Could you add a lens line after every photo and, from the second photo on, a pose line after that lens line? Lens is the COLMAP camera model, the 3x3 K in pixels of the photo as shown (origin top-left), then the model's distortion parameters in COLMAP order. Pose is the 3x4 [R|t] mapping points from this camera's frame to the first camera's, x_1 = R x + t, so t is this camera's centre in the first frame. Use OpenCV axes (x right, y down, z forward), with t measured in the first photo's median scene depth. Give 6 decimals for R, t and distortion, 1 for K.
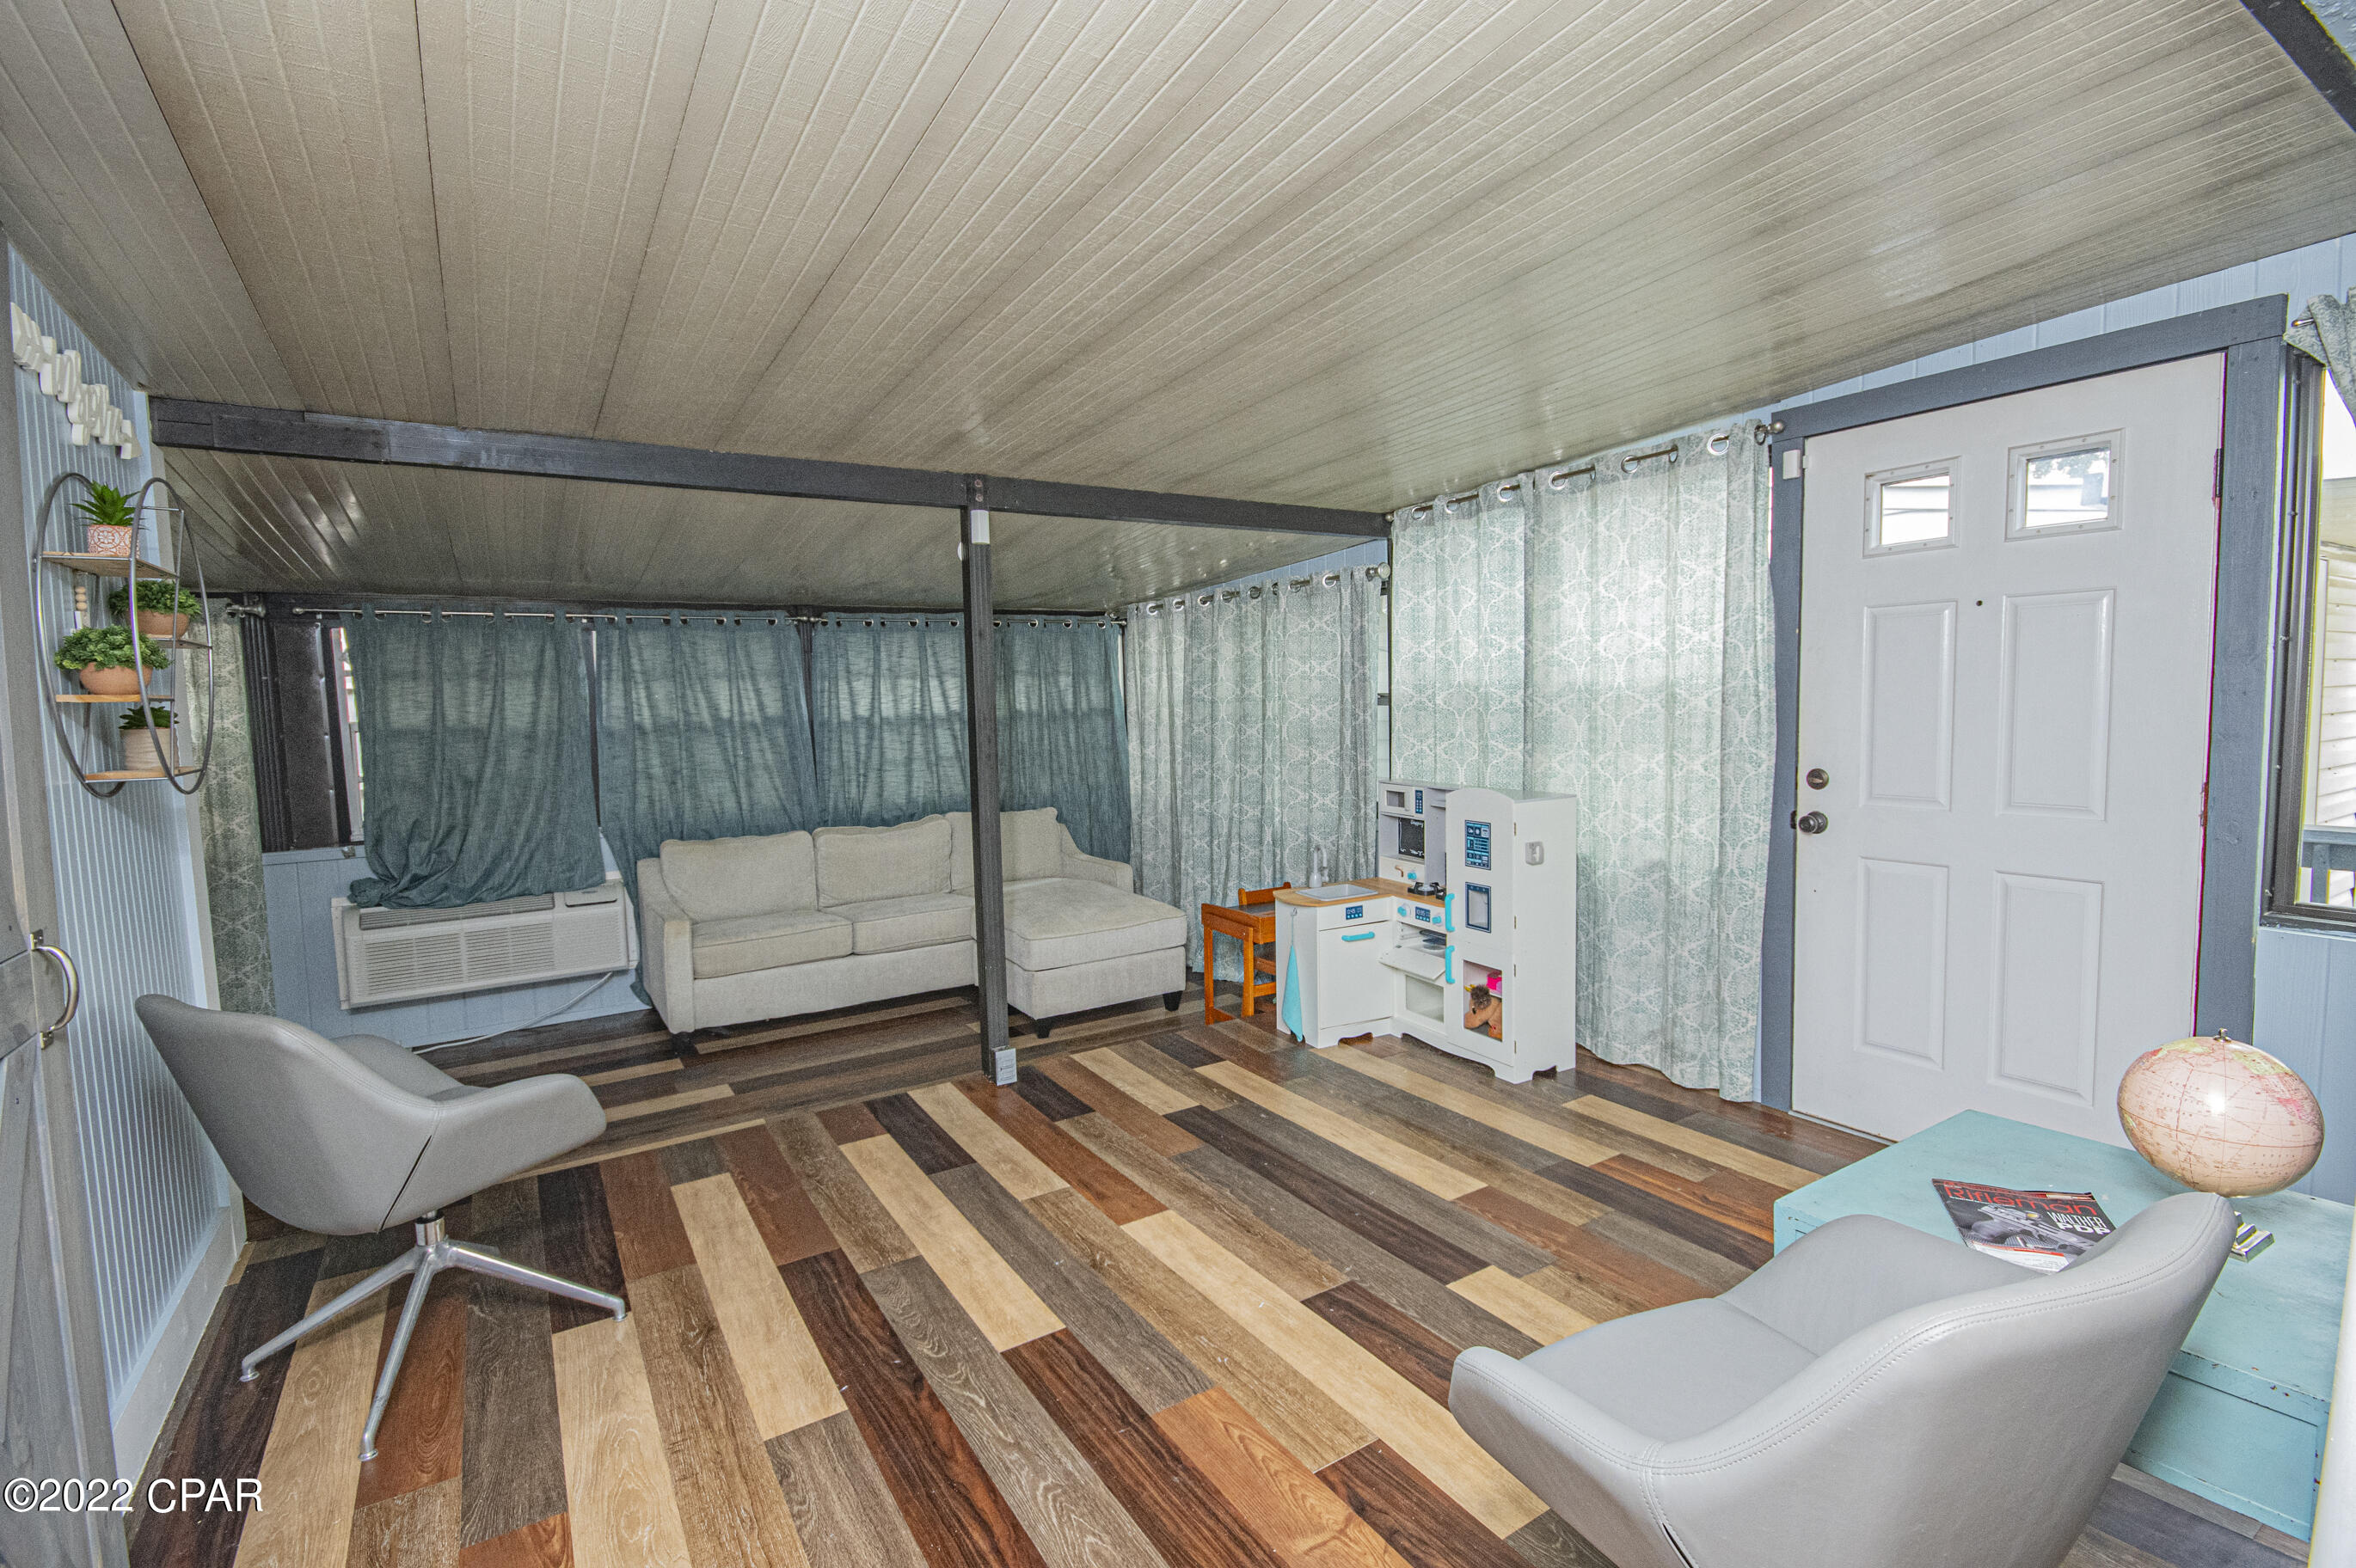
lens RADIAL K [[1079.5, 0, 1189.5], [0, 1079.5, 772.7], [0, 0, 1]] dist [0.006474, -0.003145]
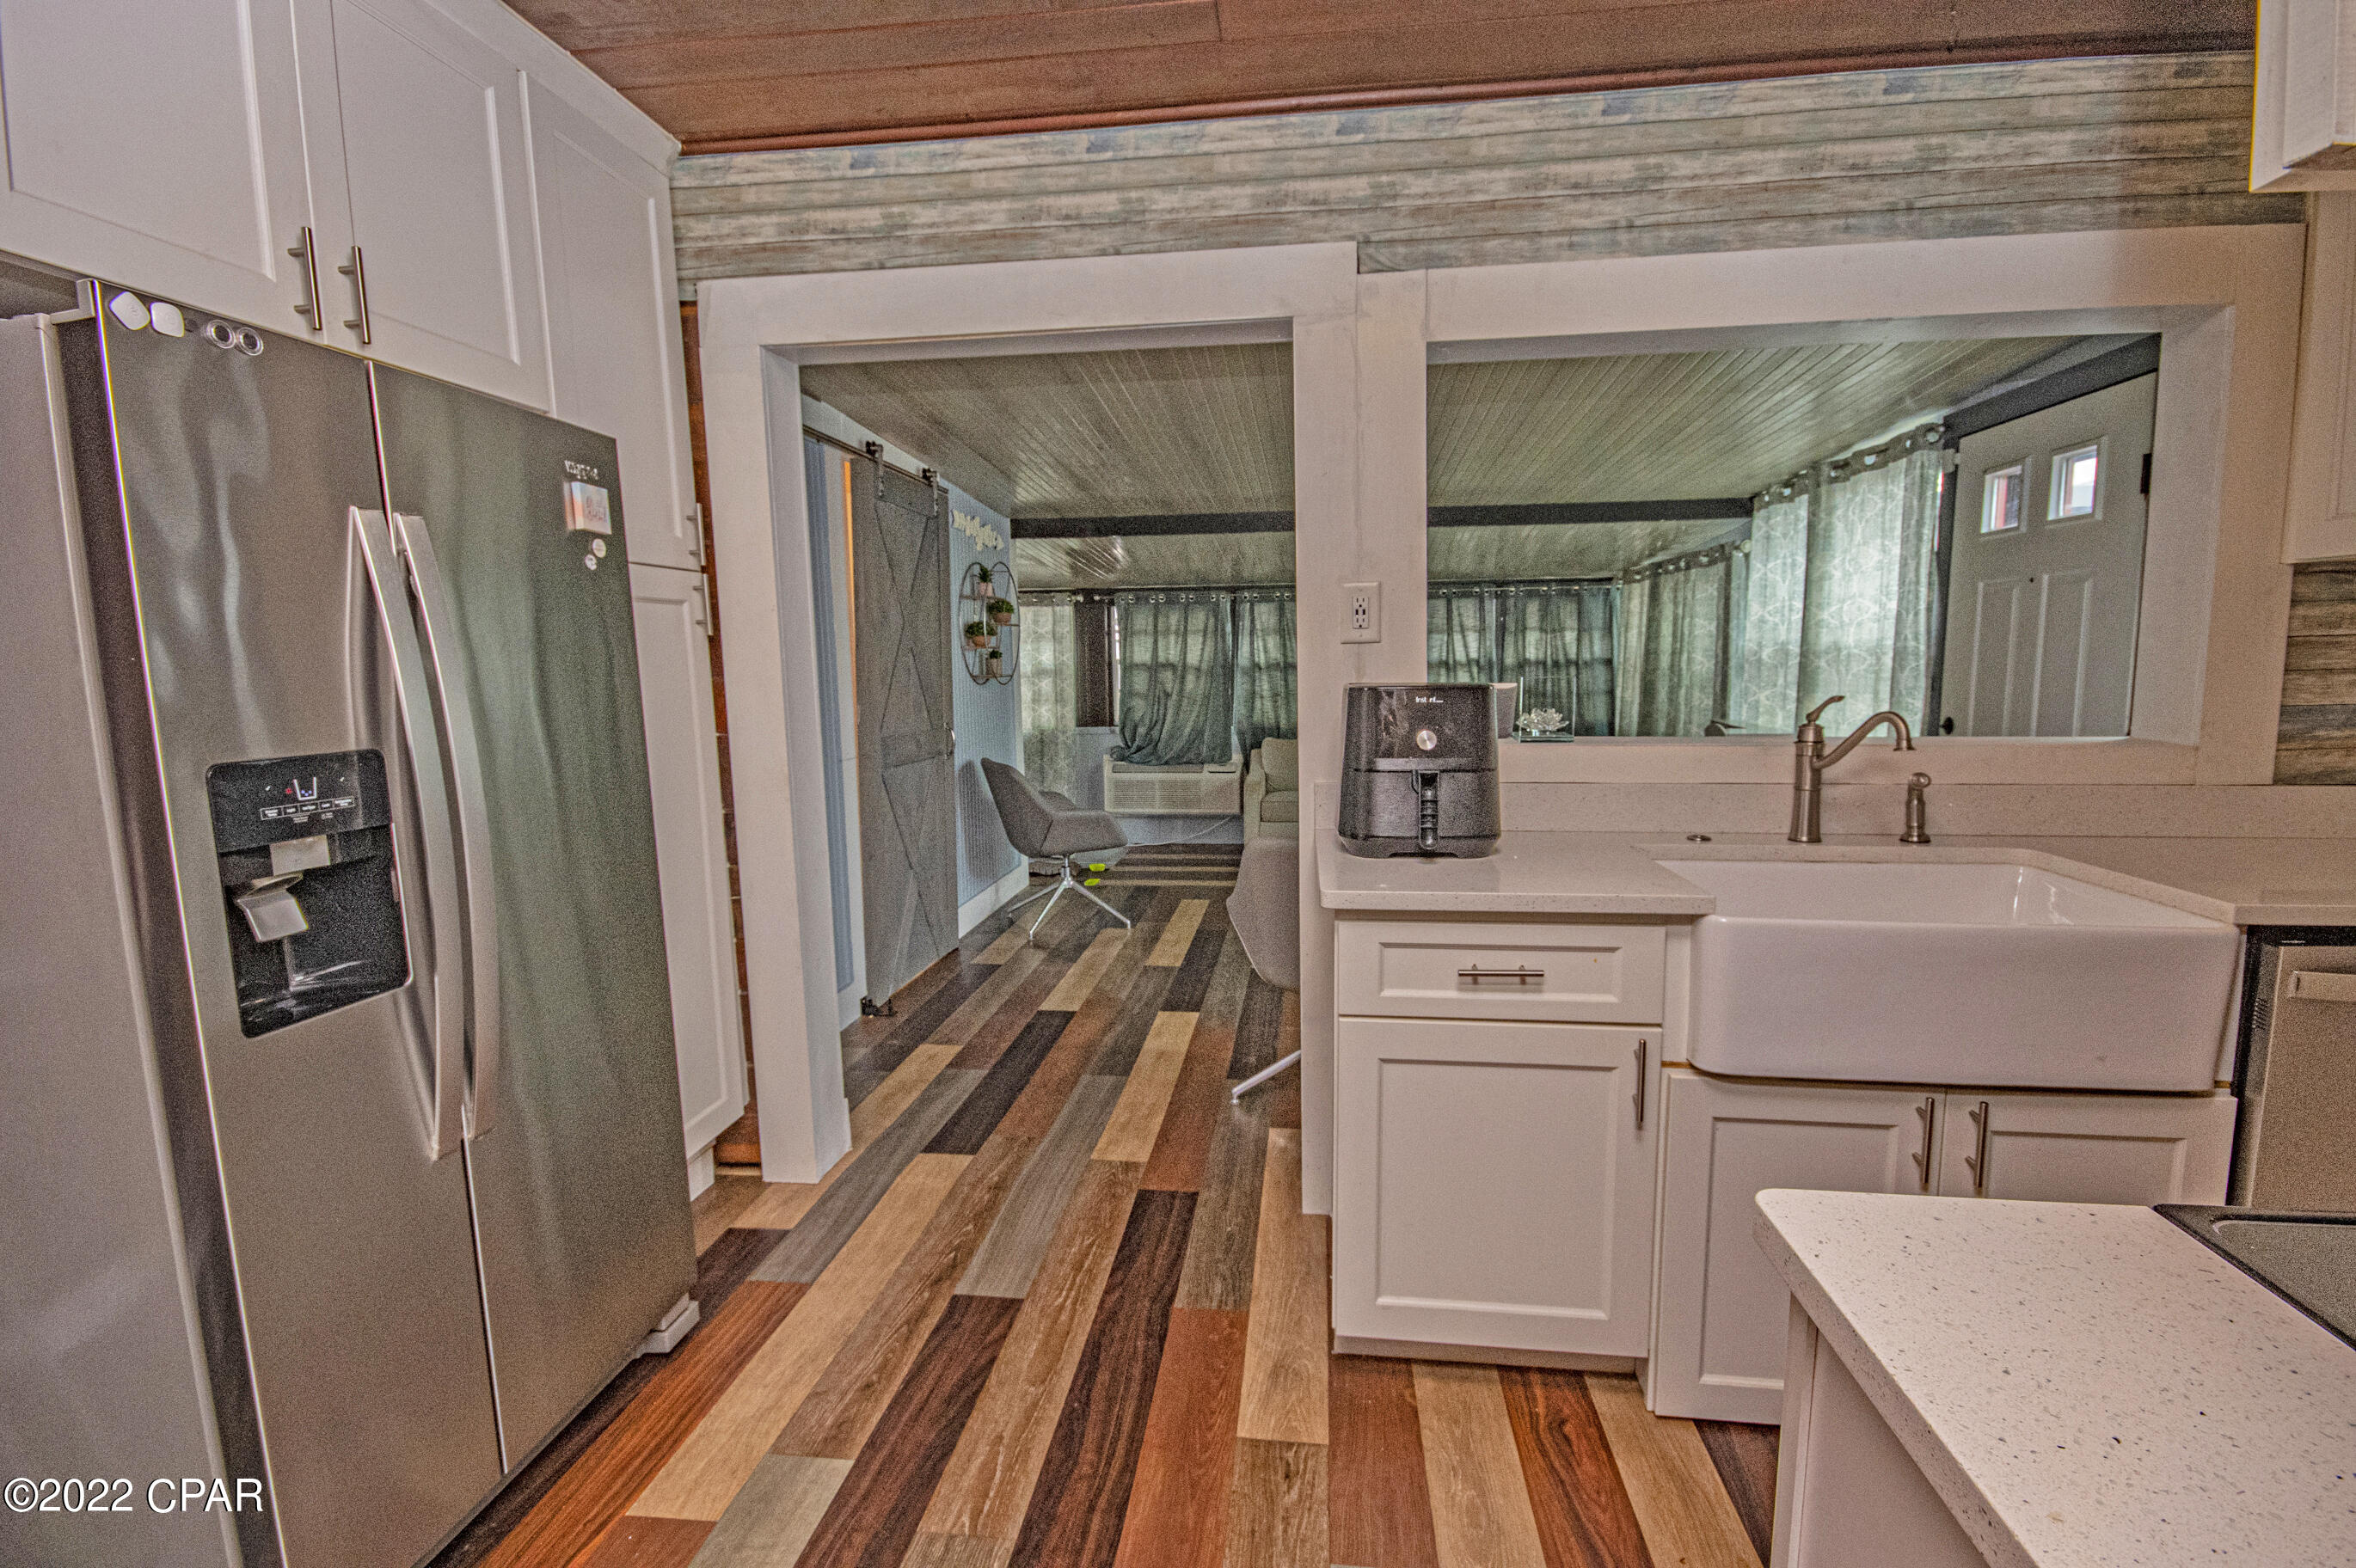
lens RADIAL K [[1079.5, 0, 1185.1], [0, 1079.5, 778.9], [0, 0, 1]] dist [0.006474, -0.003145]
pose [[0.763854, 0.087598, -0.639417, 0.513165], [-0.052374, 0.995892, 0.073868, 0.014644], [0.643260, -0.022936, 0.765304, -0.331976]]
